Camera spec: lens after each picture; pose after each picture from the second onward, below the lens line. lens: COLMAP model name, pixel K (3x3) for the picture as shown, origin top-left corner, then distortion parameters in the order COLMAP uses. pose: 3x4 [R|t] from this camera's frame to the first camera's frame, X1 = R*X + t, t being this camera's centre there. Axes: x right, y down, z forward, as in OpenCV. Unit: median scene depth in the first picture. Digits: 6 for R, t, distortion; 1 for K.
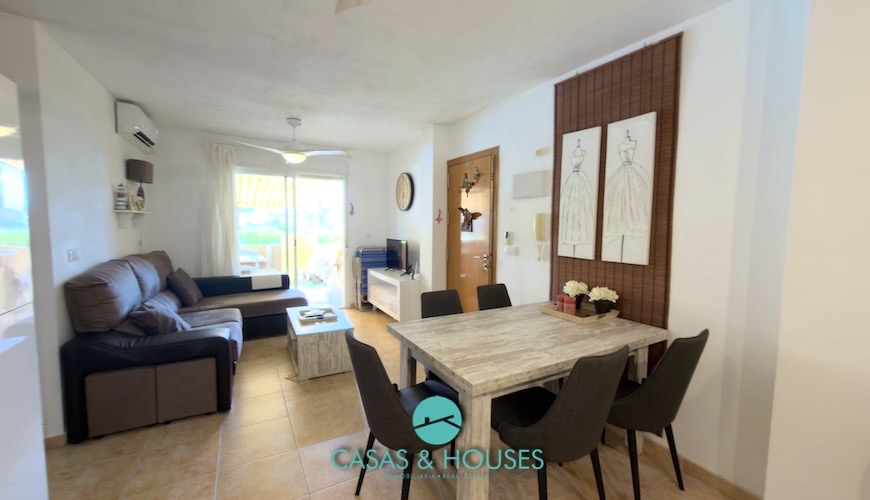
lens RADIAL K [[347.3, 0, 434.4], [0, 347.3, 249.2], [0, 0, 1]] dist [0.000370, -0.000027]
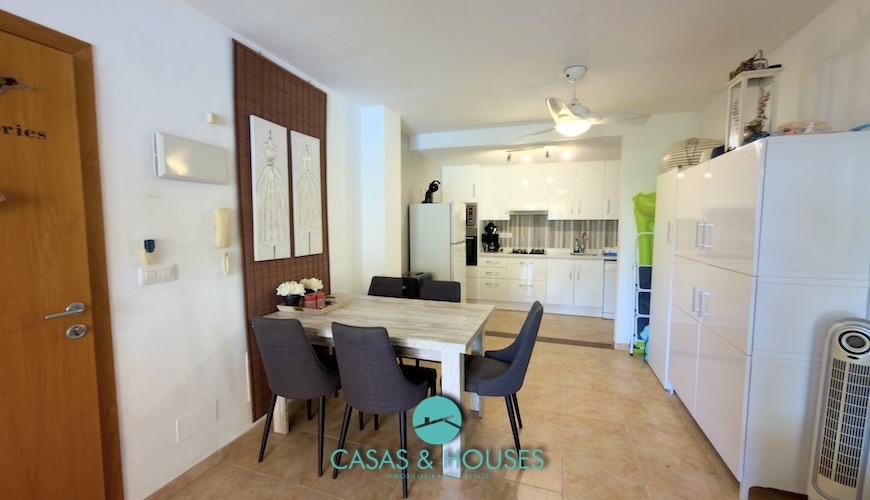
lens RADIAL K [[347.3, 0, 434.4], [0, 347.3, 249.2], [0, 0, 1]] dist [0.000370, -0.000027]
pose [[-0.659541, -0.065543, 0.748805, -0.591576], [0.050480, 0.990080, 0.131124, -0.106282], [-0.749971, 0.124282, -0.649690, 1.334599]]
